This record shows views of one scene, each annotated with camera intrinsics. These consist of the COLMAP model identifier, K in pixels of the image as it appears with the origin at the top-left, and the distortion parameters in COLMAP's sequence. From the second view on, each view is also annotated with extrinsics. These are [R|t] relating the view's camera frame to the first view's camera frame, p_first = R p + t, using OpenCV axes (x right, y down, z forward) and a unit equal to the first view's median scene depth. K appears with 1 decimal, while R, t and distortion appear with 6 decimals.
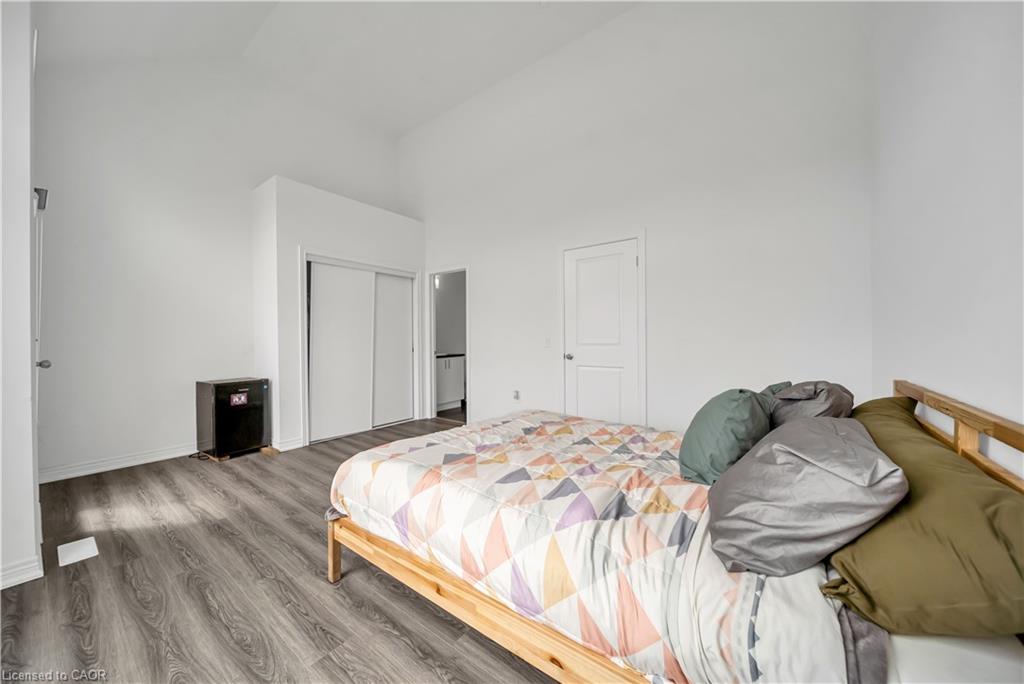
lens RADIAL K [[361.1, 0, 506.8], [0, 361.1, 340.4], [0, 0, 1]] dist [-0.001677, -0.000272]
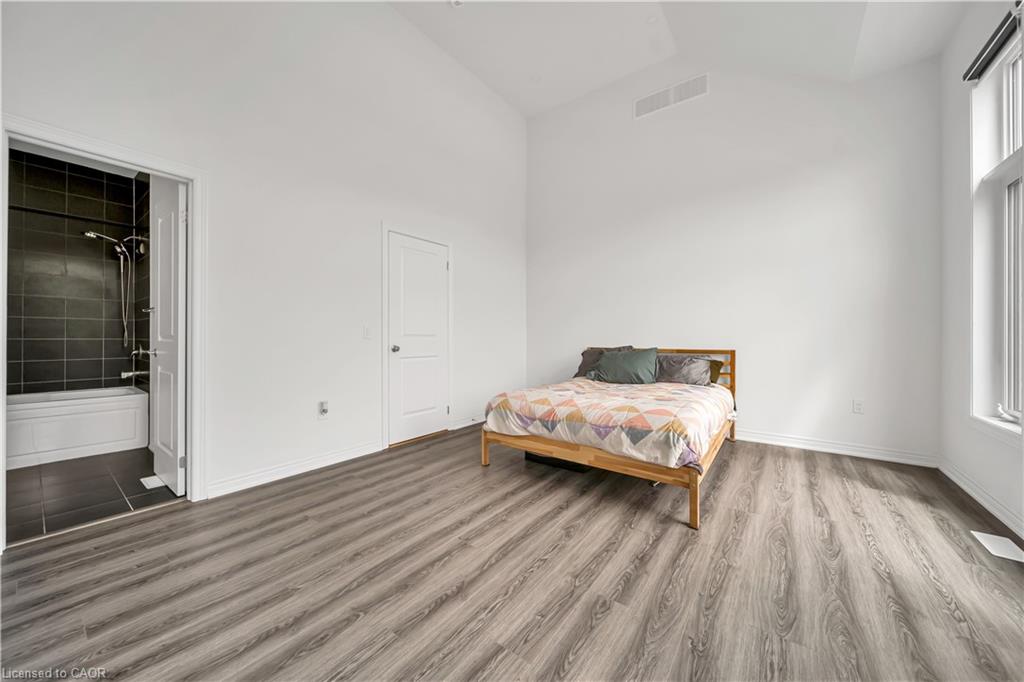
lens RADIAL K [[361.1, 0, 507.7], [0, 361.1, 338.0], [0, 0, 1]] dist [-0.001677, -0.000272]
pose [[0.003480, 0.008412, 0.999959, -1.622920], [0.000283, 0.999965, -0.008413, 0.055993], [-0.999994, 0.000312, 0.003478, 1.566897]]
